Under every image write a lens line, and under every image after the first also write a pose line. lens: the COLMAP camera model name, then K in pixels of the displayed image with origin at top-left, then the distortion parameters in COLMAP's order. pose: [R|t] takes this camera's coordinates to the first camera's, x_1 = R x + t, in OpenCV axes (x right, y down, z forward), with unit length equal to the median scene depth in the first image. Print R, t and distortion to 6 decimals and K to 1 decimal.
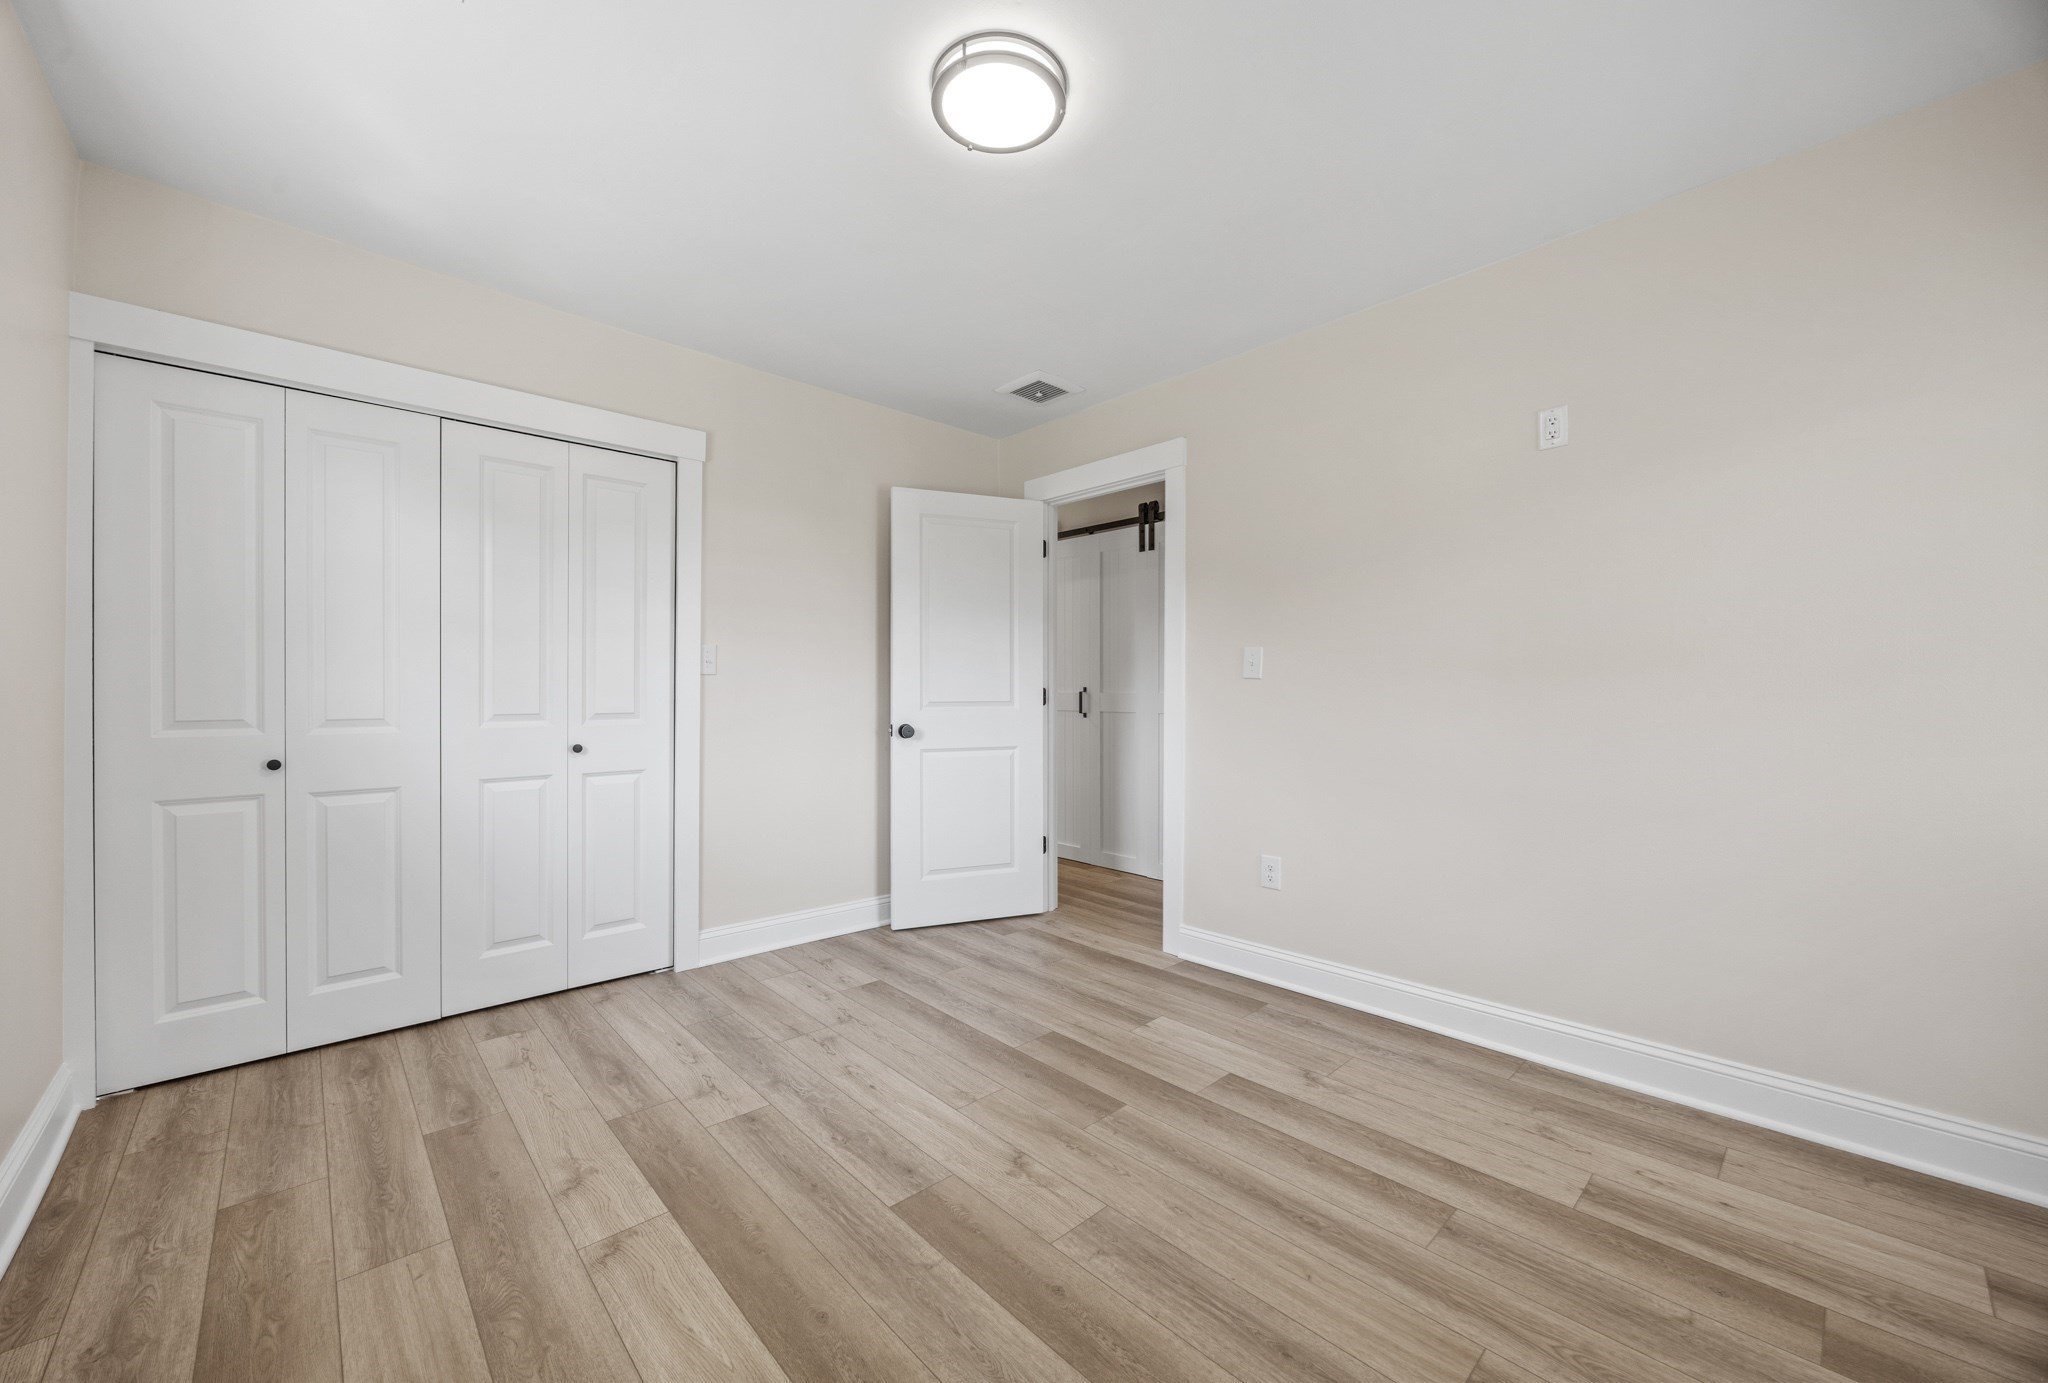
lens RADIAL K [[797.6, 0, 1026.7], [0, 797.6, 677.8], [0, 0, 1]] dist [-0.003552, -0.000286]
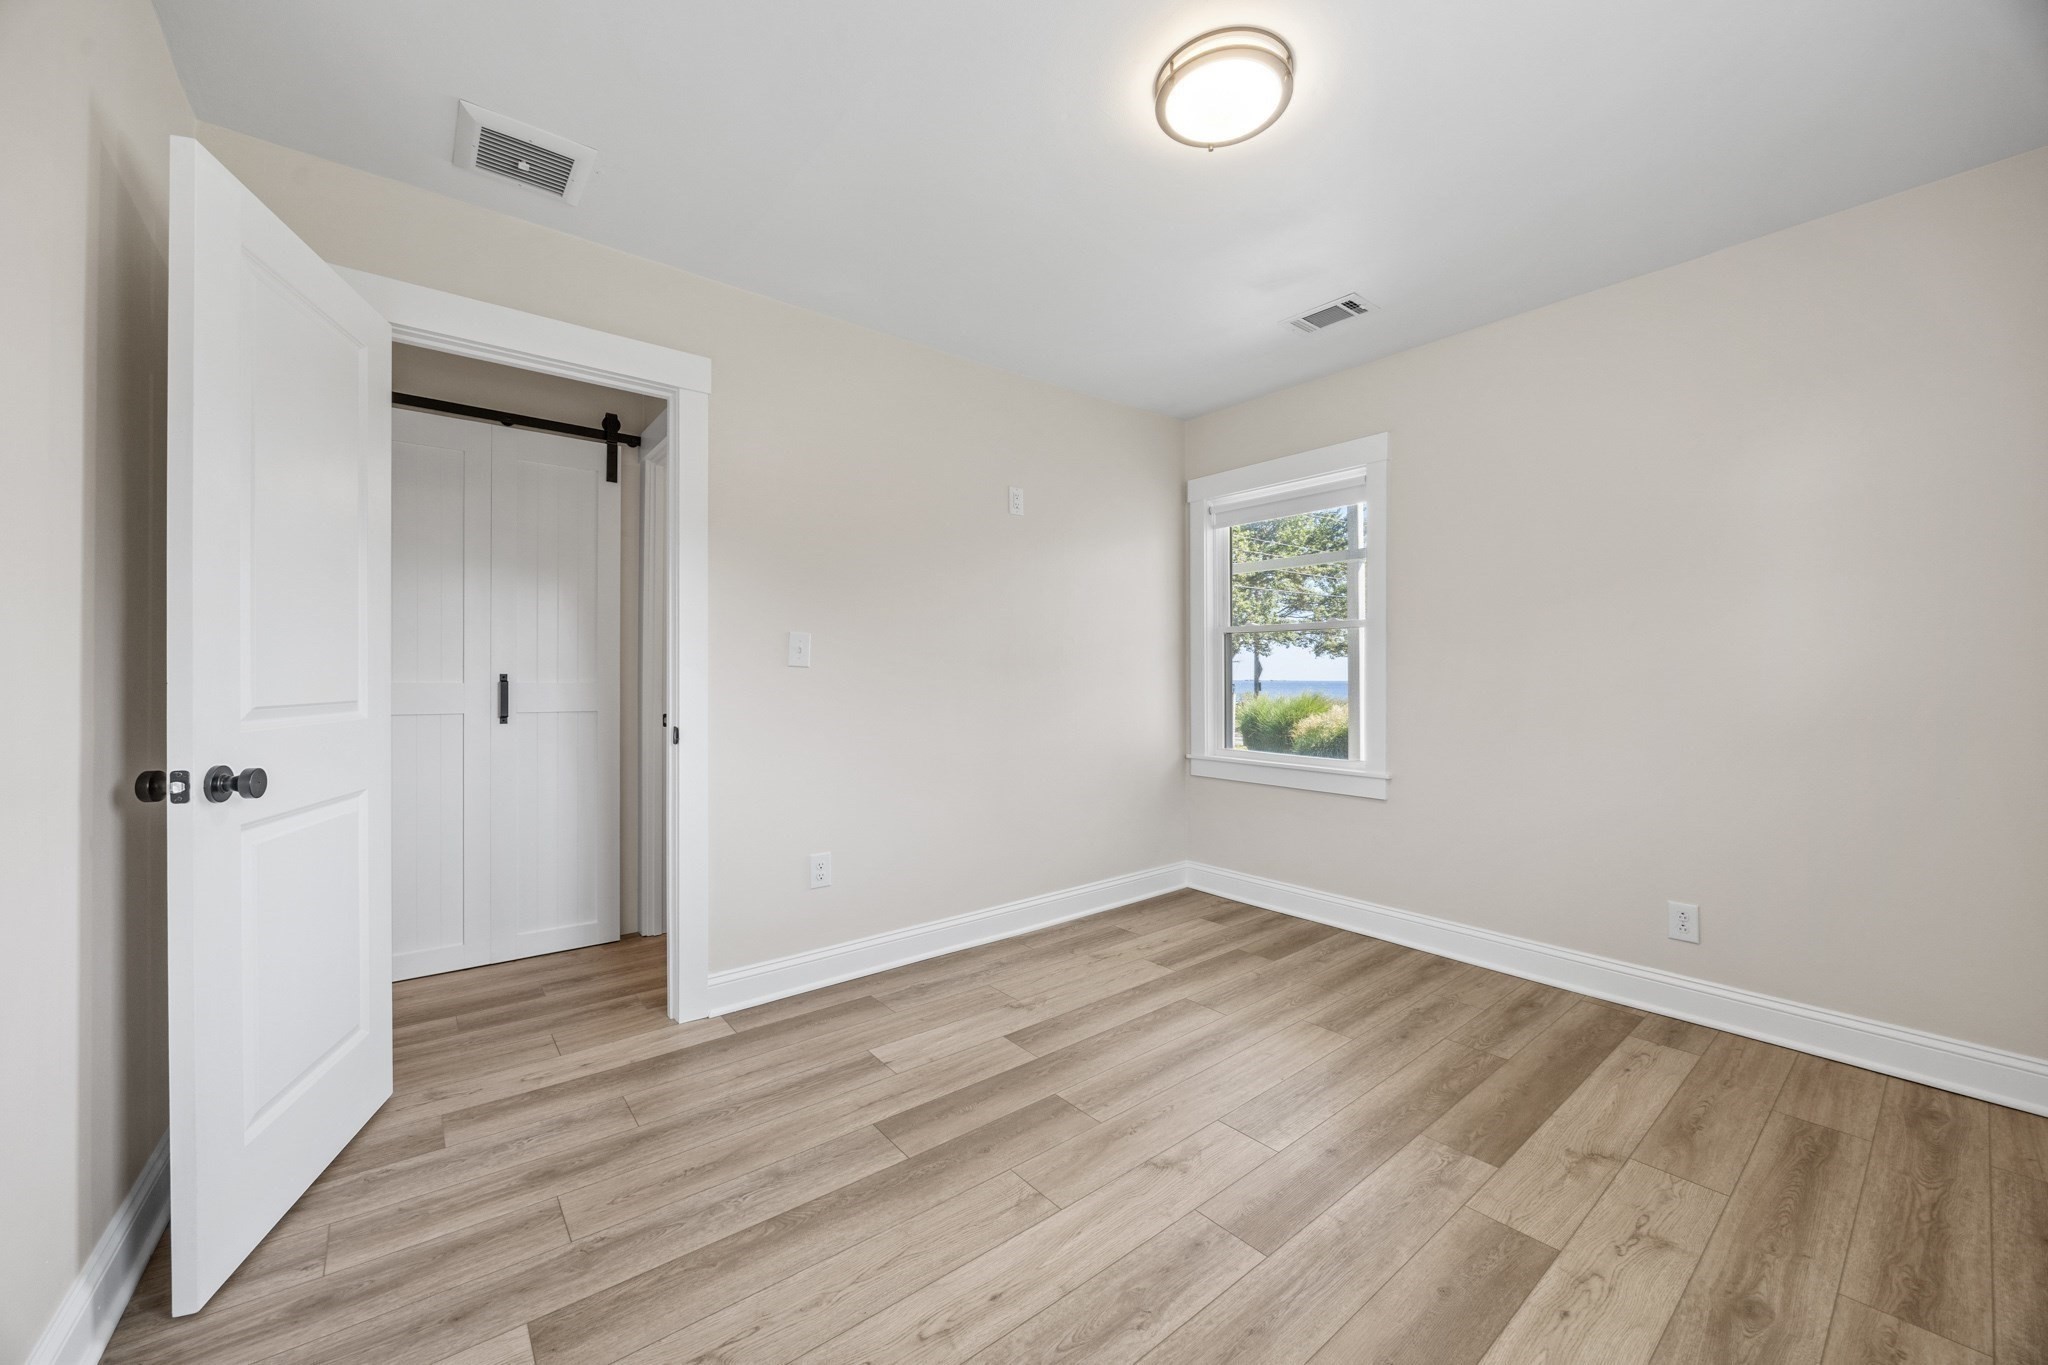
lens RADIAL K [[776.5, 0, 1031.2], [0, 776.5, 672.3], [0, 0, 1]] dist [-0.006165, 0.000265]
pose [[0.061775, 0.008511, 0.998054, -0.851105], [-0.017819, 0.999814, -0.007423, 0.013478], [-0.997931, -0.017326, 0.061915, 0.977173]]
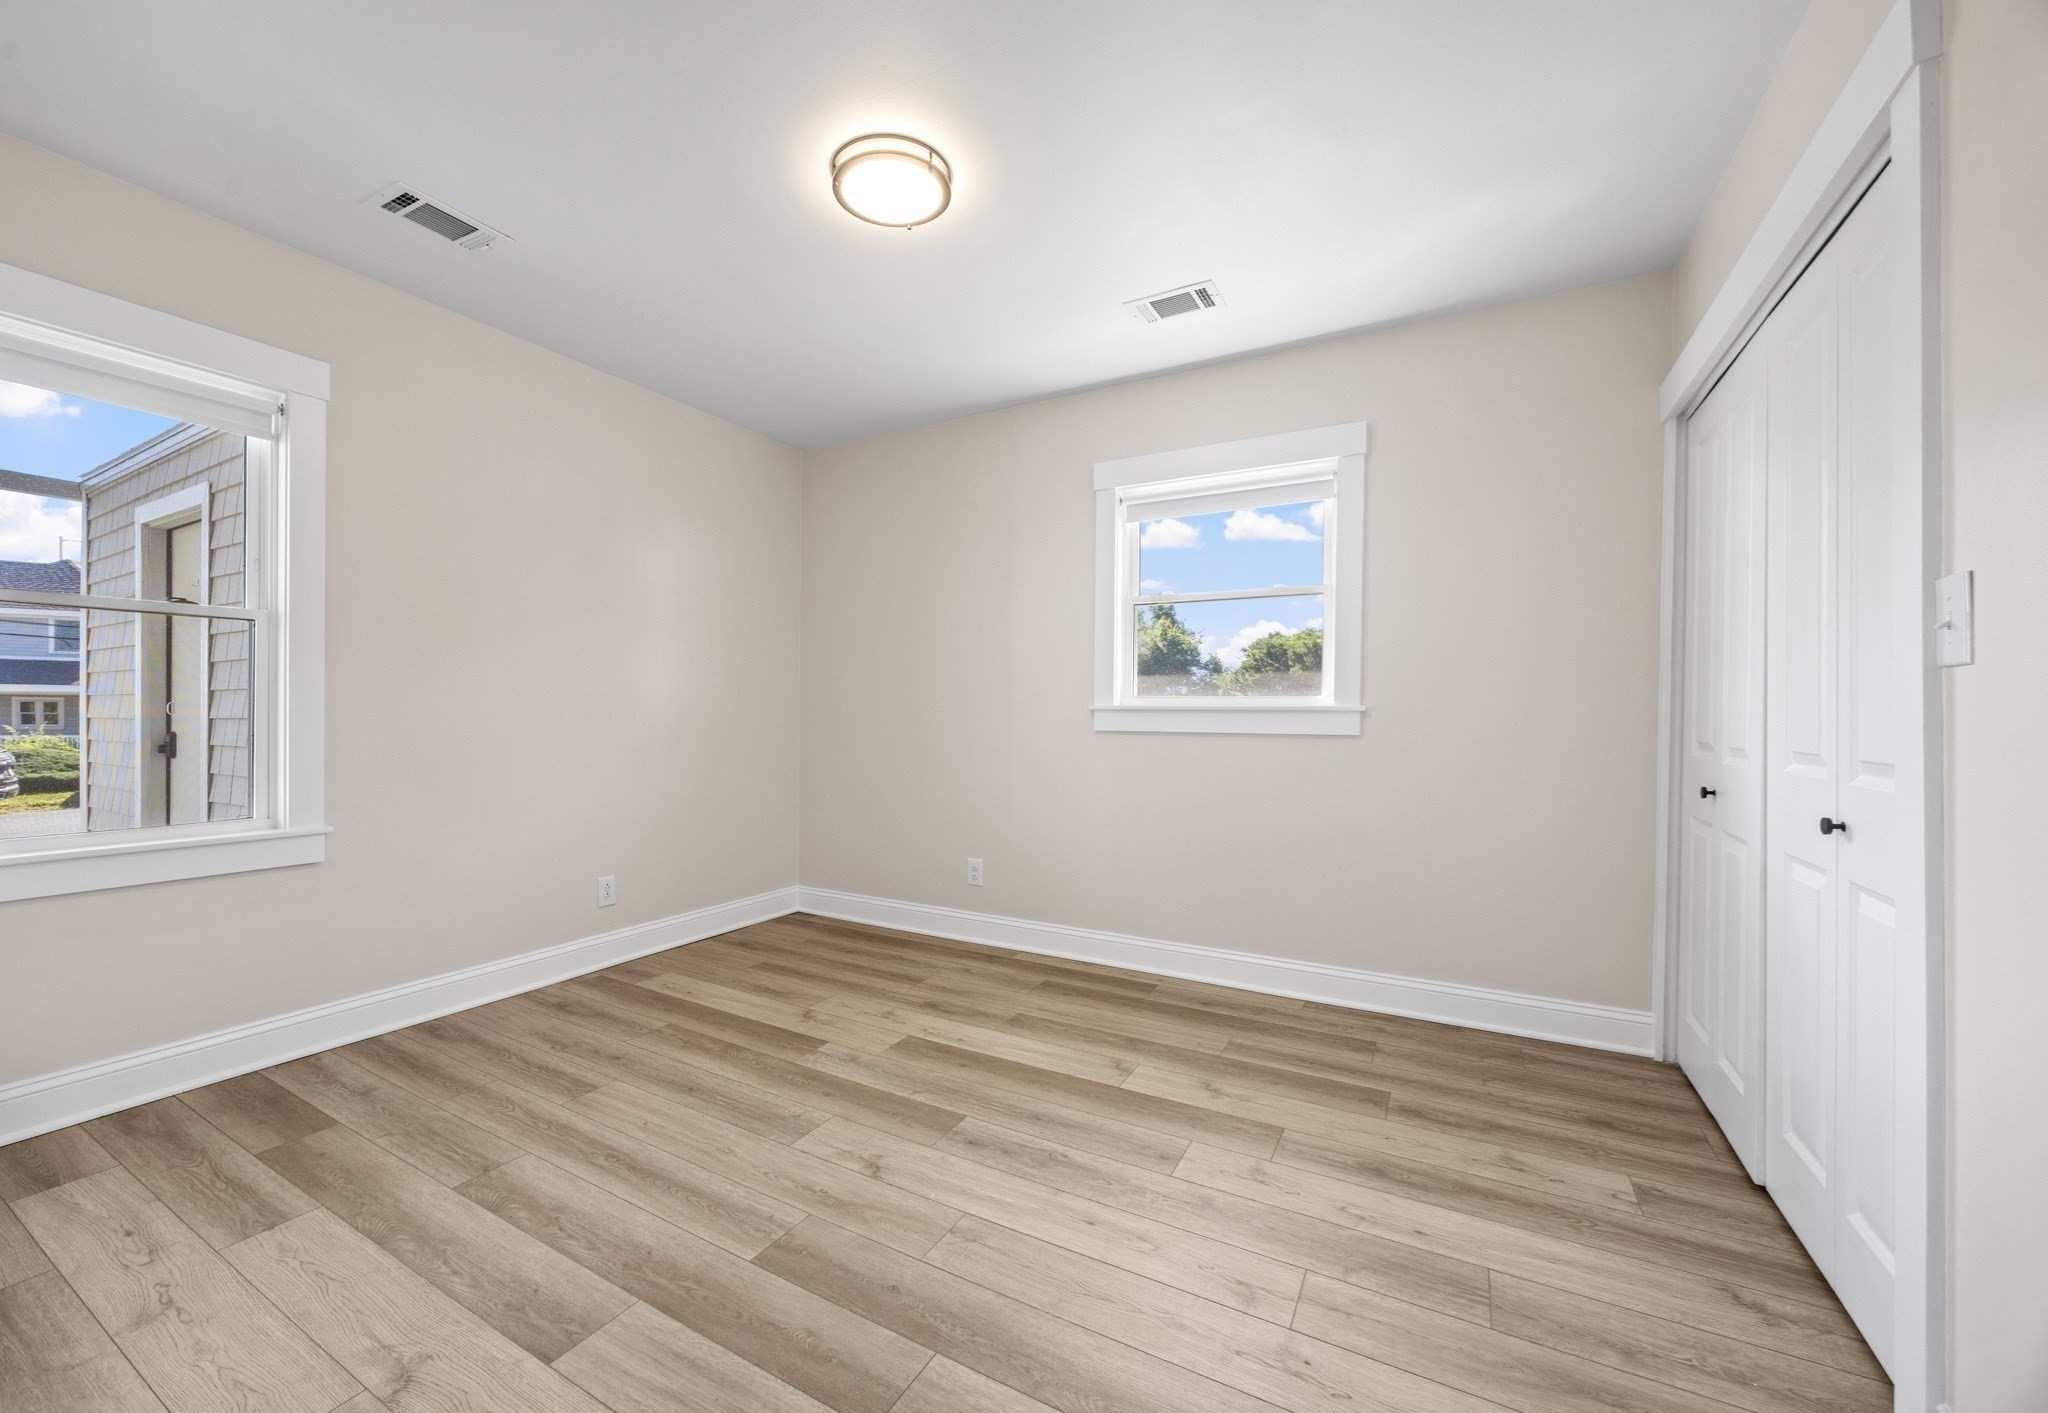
lens RADIAL K [[800.3, 0, 988.7], [0, 800.3, 710.6], [0, 0, 1]] dist [-0.003290, 0.000788]
pose [[-0.958978, -0.005175, -0.283435, 0.125217], [-0.001800, 0.999924, -0.012166, 0.030174], [0.283476, -0.011157, -0.958914, 1.781770]]
